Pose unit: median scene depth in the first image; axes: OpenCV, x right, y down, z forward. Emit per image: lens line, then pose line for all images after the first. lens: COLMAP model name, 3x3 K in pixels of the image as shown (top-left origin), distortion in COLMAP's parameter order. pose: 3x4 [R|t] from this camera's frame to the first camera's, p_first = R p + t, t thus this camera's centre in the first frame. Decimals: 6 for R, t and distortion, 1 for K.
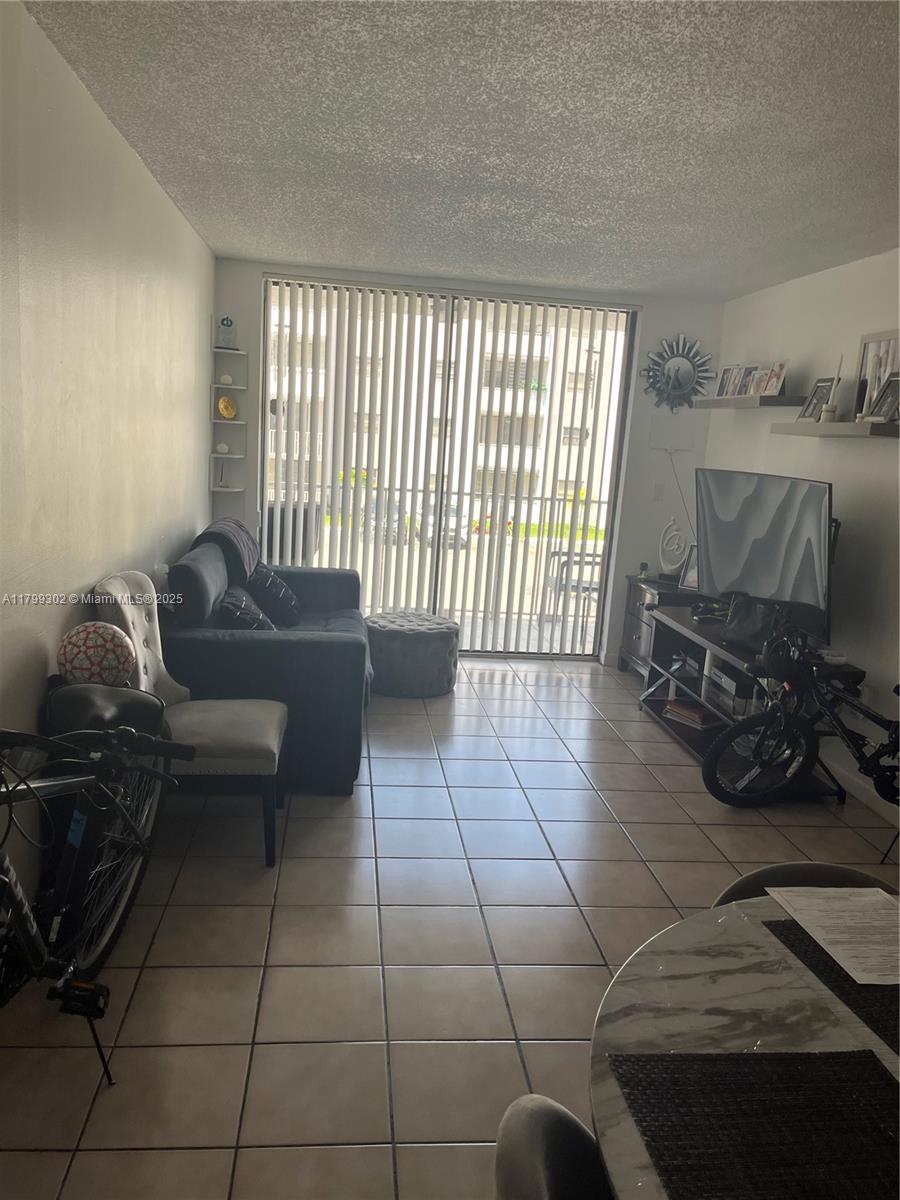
lens RADIAL K [[921.1, 0, 450.0], [0, 921.1, 600.0], [0, 0, 1]] dist [-0.000484, -0.000792]
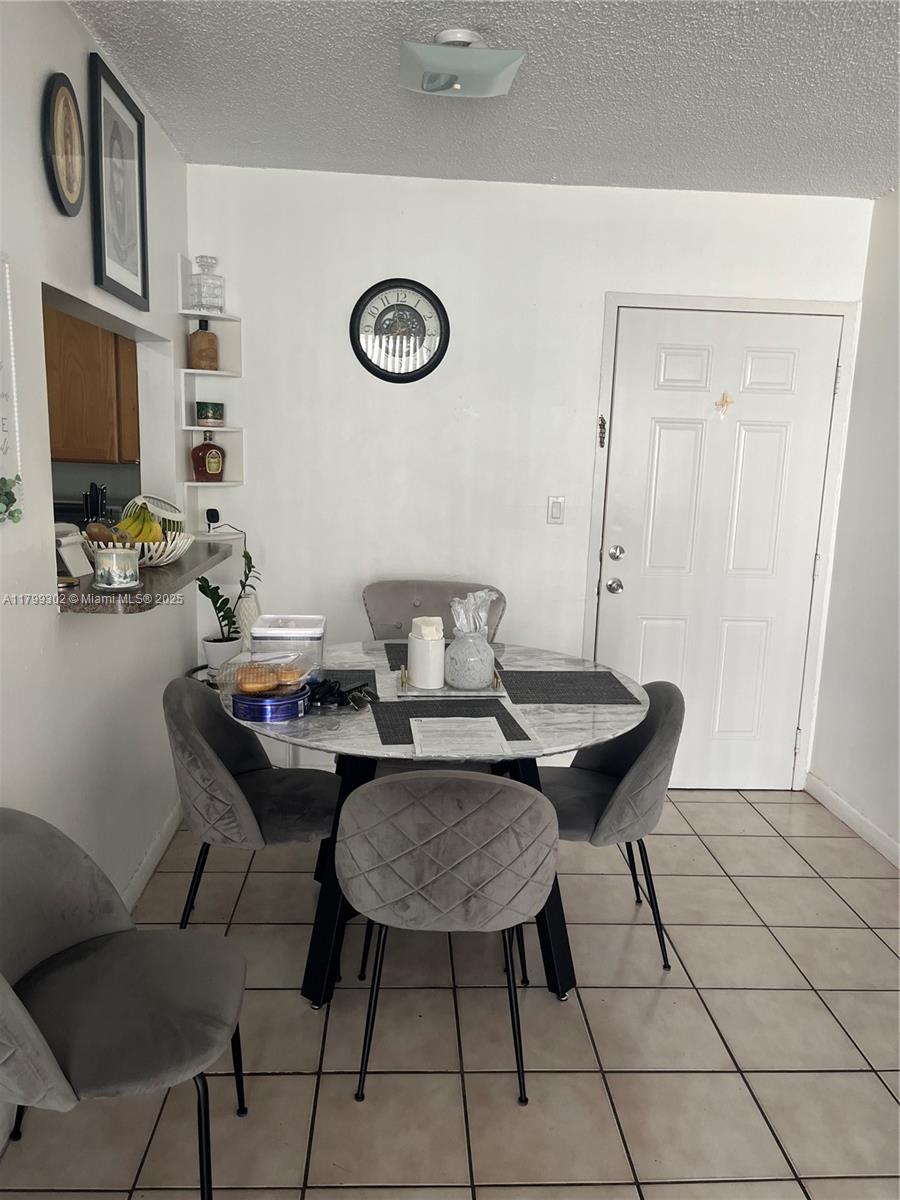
lens RADIAL K [[876.1, 0, 450.0], [0, 876.1, 600.0], [0, 0, 1]] dist [0.001303, 0.000333]
pose [[-0.994041, -0.102979, 0.035734, 0.485531], [-0.083992, 0.932579, 0.351059, -0.350482], [-0.069477, 0.345966, -0.935671, 2.437838]]
